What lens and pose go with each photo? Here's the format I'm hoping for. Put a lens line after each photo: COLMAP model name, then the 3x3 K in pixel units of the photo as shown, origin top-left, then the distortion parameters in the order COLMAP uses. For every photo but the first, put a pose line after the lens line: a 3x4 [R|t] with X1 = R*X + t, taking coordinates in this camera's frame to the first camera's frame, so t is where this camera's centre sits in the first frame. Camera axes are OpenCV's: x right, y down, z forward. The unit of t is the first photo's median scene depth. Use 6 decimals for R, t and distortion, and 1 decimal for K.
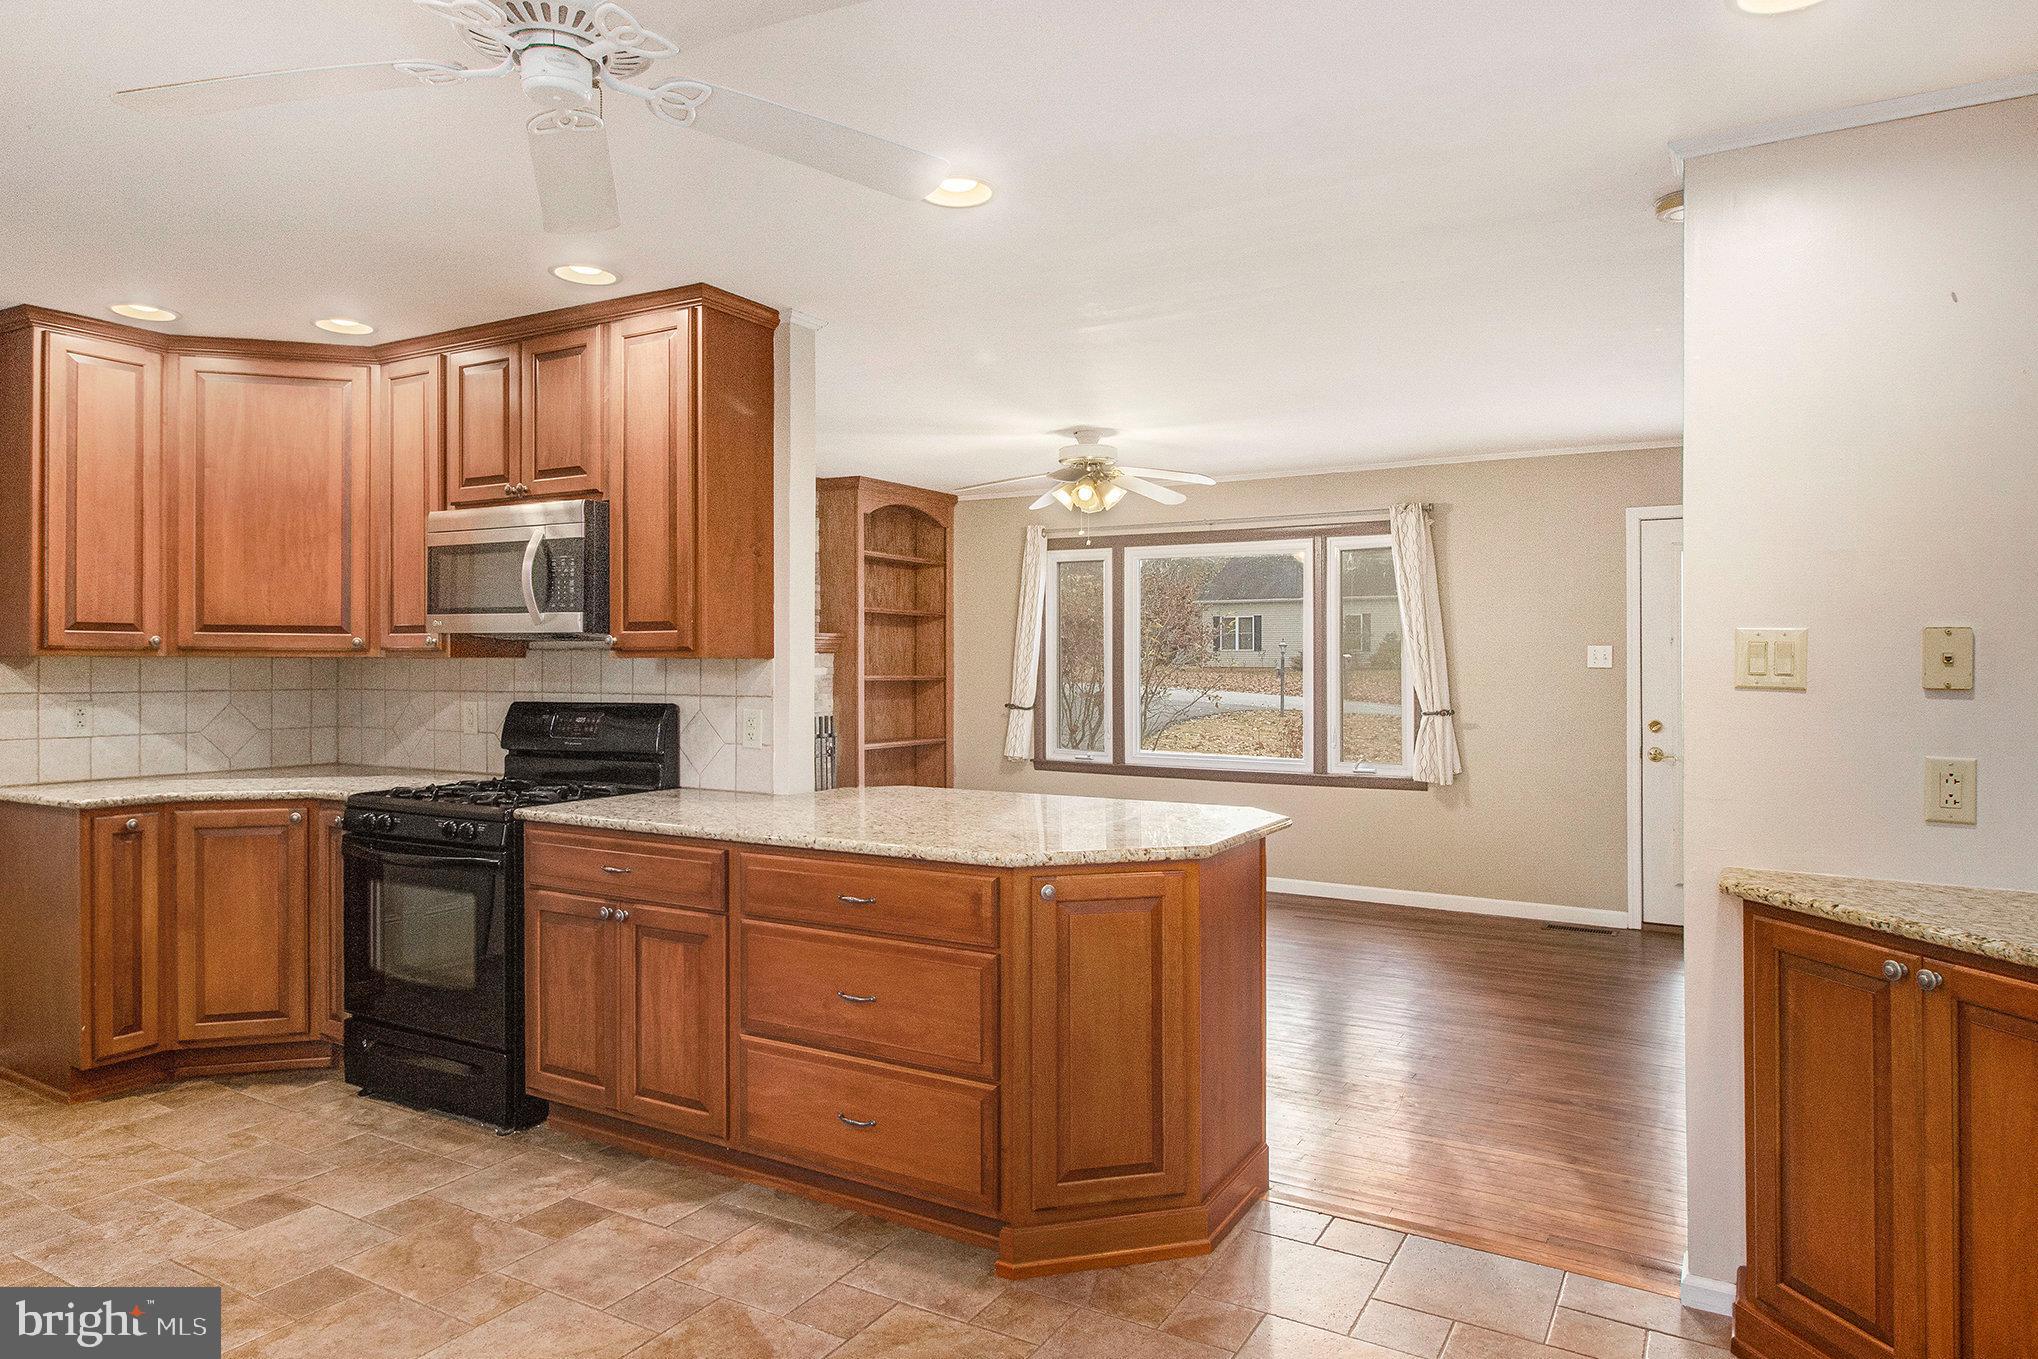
lens RADIAL K [[1242.5, 0, 1019.5], [0, 1242.5, 676.7], [0, 0, 1]] dist [-0.008057, -0.000744]
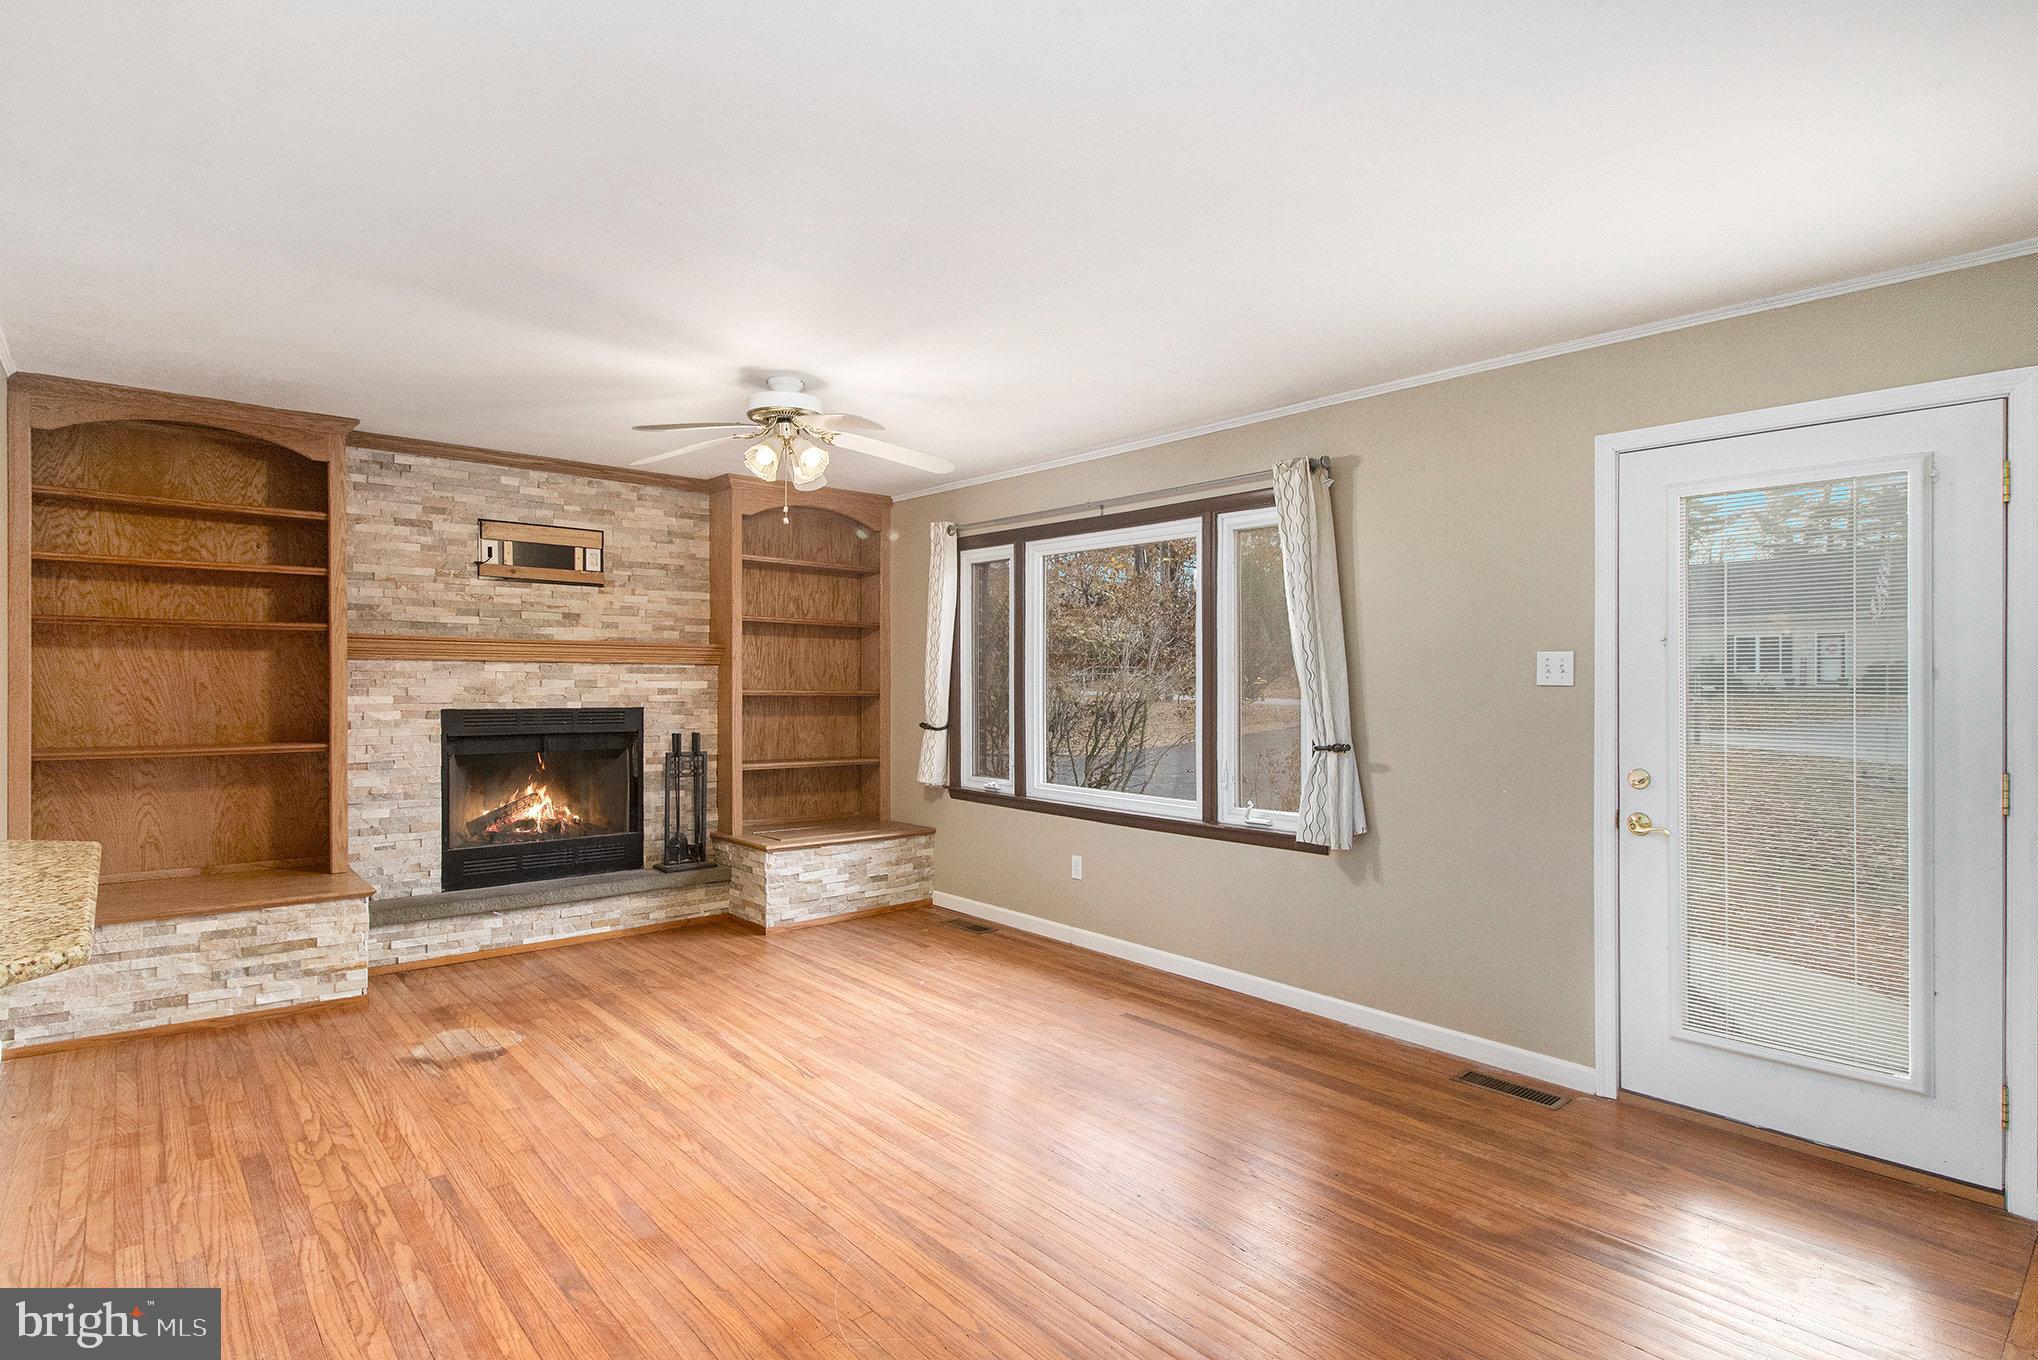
lens RADIAL K [[1059.1, 0, 1019.8], [0, 1059.1, 673.8], [0, 0, 1]] dist [0.004138, 0.000292]
pose [[0.943834, 0.004567, -0.330389, 0.334025], [-0.012330, 0.999695, -0.021404, 0.001813], [0.330191, 0.024275, 0.943602, 0.327478]]
